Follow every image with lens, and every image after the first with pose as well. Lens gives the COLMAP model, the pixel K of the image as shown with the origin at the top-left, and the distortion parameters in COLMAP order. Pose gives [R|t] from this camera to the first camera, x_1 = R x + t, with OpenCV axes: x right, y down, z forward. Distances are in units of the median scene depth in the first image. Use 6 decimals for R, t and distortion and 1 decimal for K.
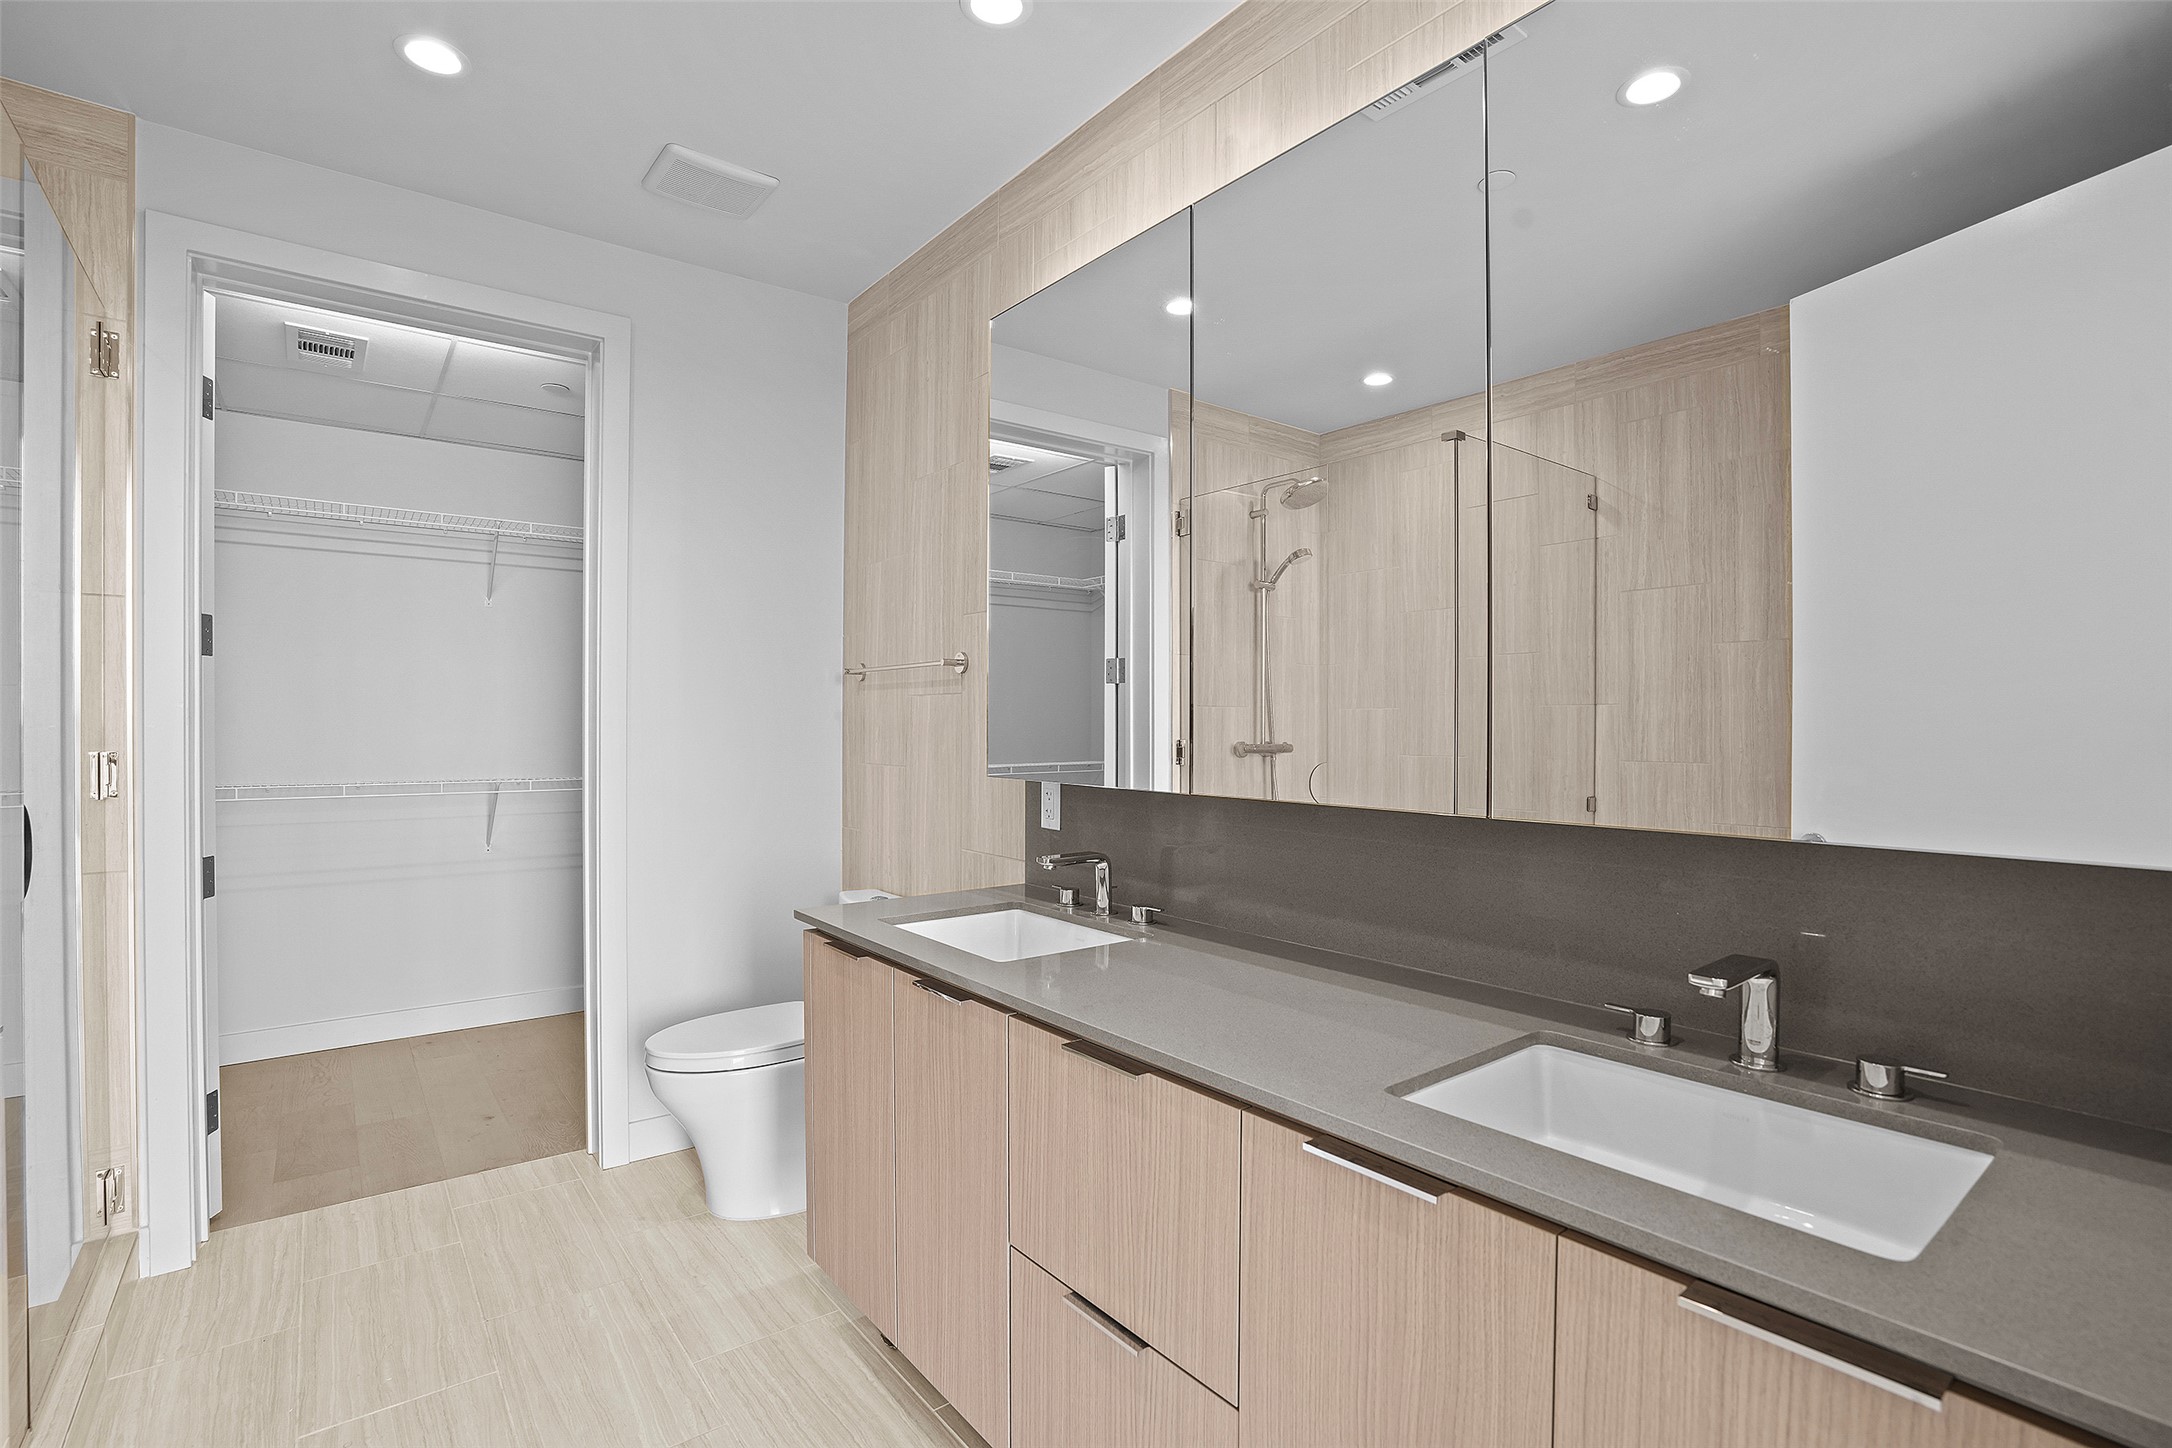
lens RADIAL K [[1023.6, 0, 1086.0], [0, 1023.6, 724.0], [0, 0, 1]] dist [-0.052742, 0.023981]
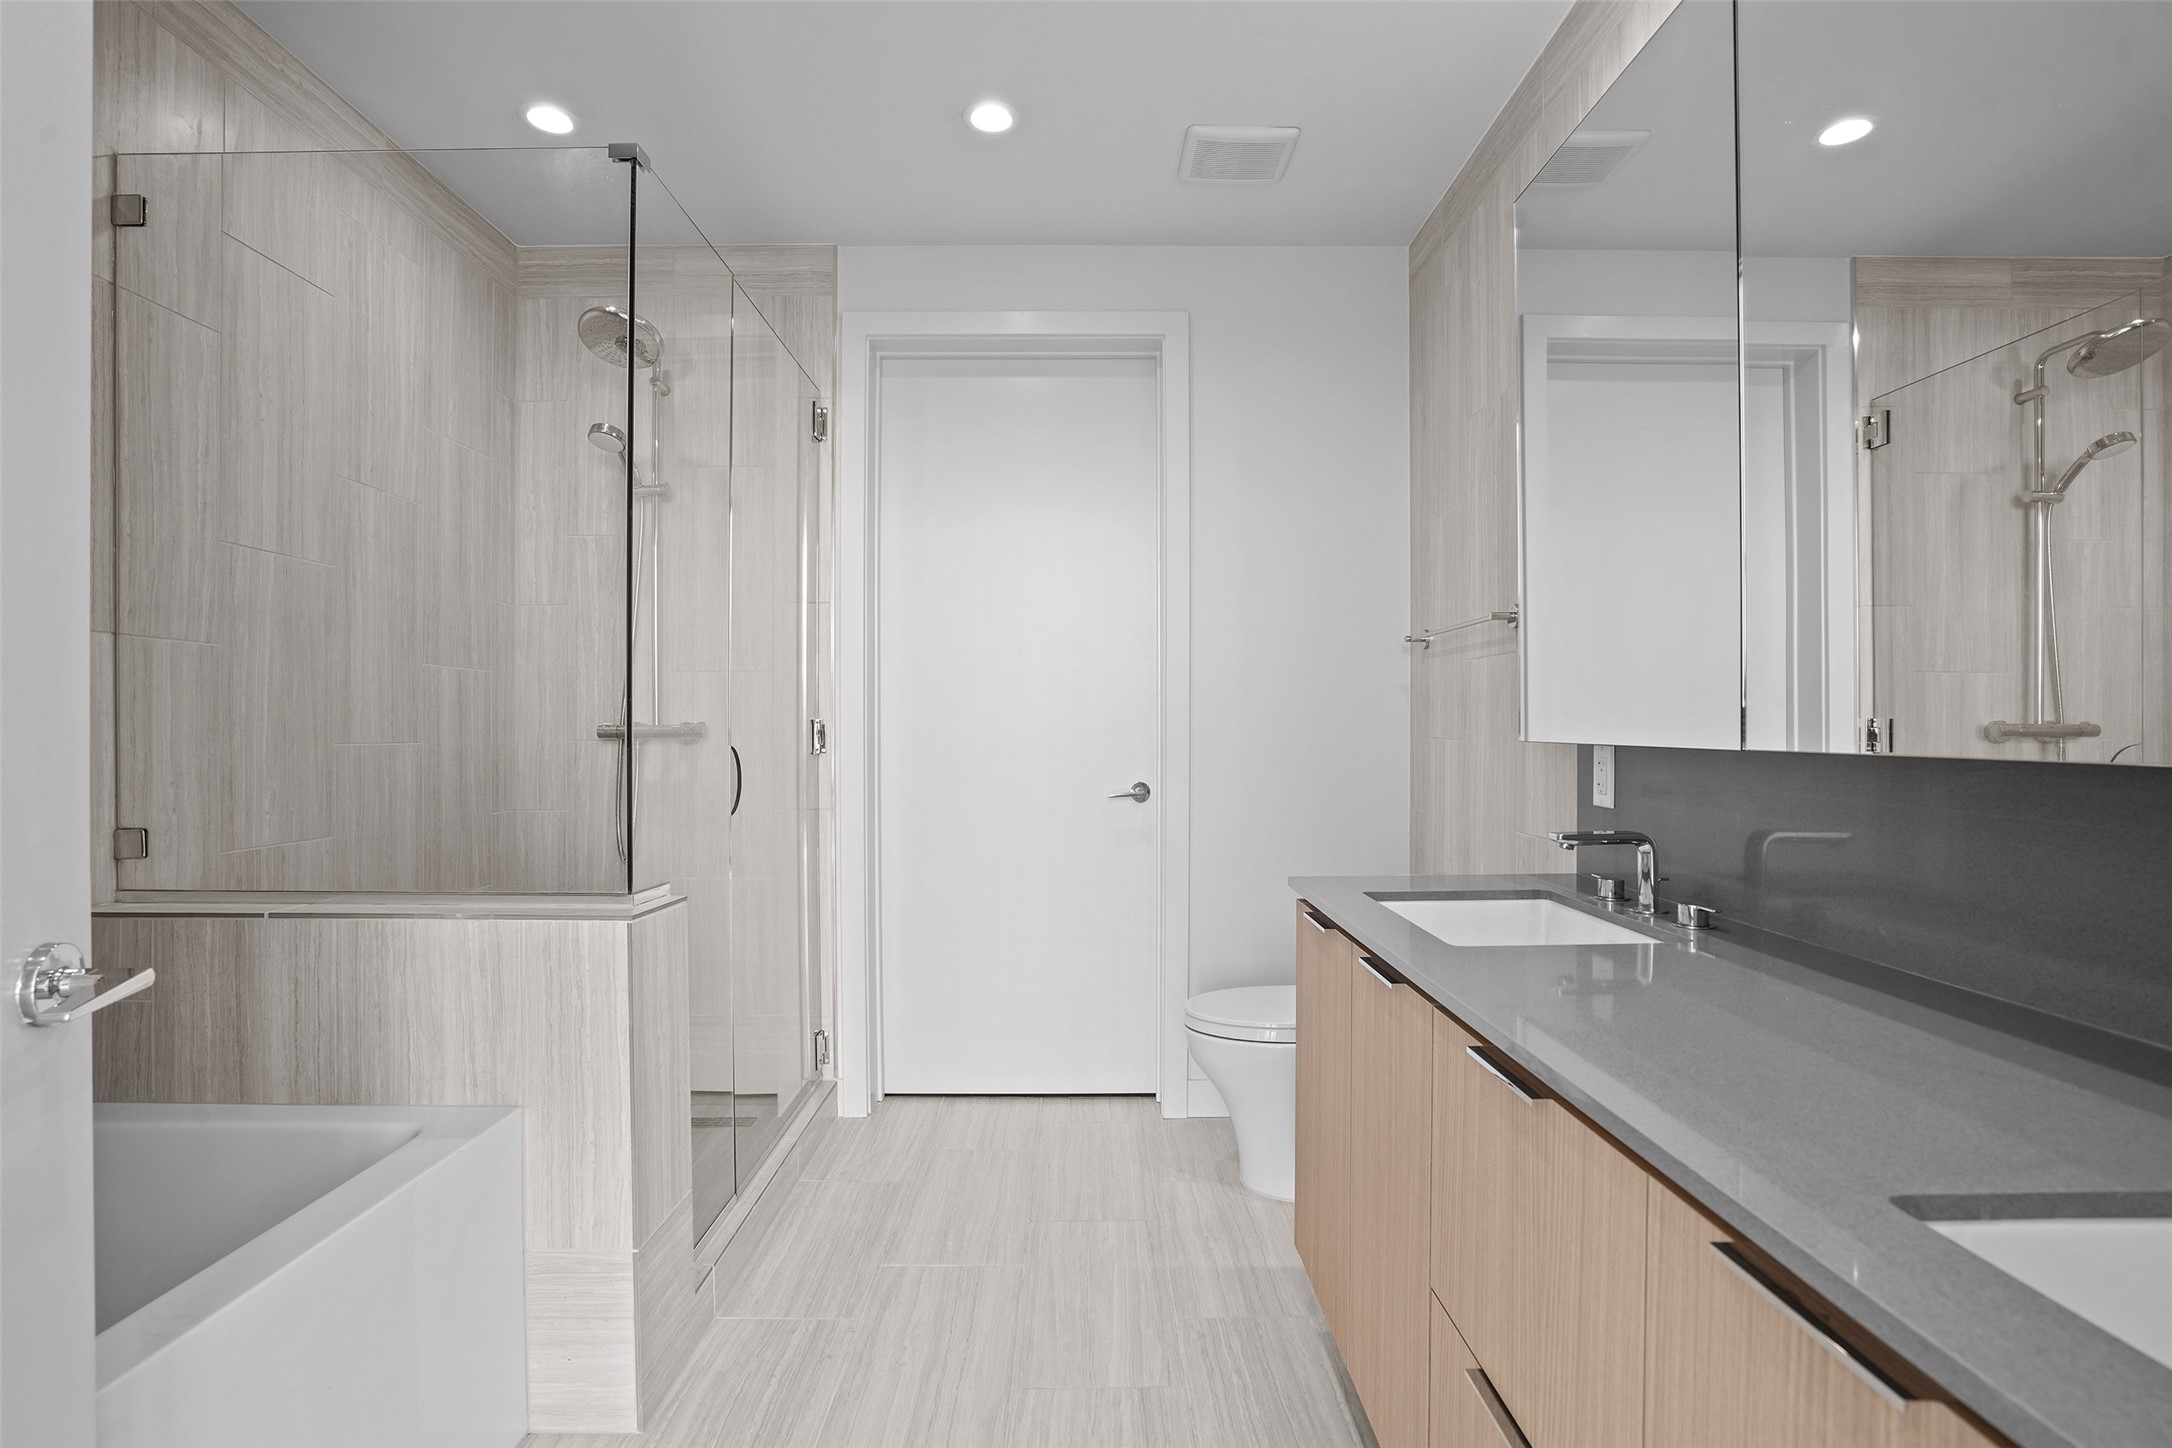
lens RADIAL K [[1023.6, 0, 1086.0], [0, 1023.6, 724.0], [0, 0, 1]] dist [-0.052742, 0.023981]
pose [[0.794415, -0.006121, -0.607344, 0.134064], [0.003689, 0.999979, -0.005252, 0.042201], [0.607364, 0.001932, 0.794421, 0.123670]]
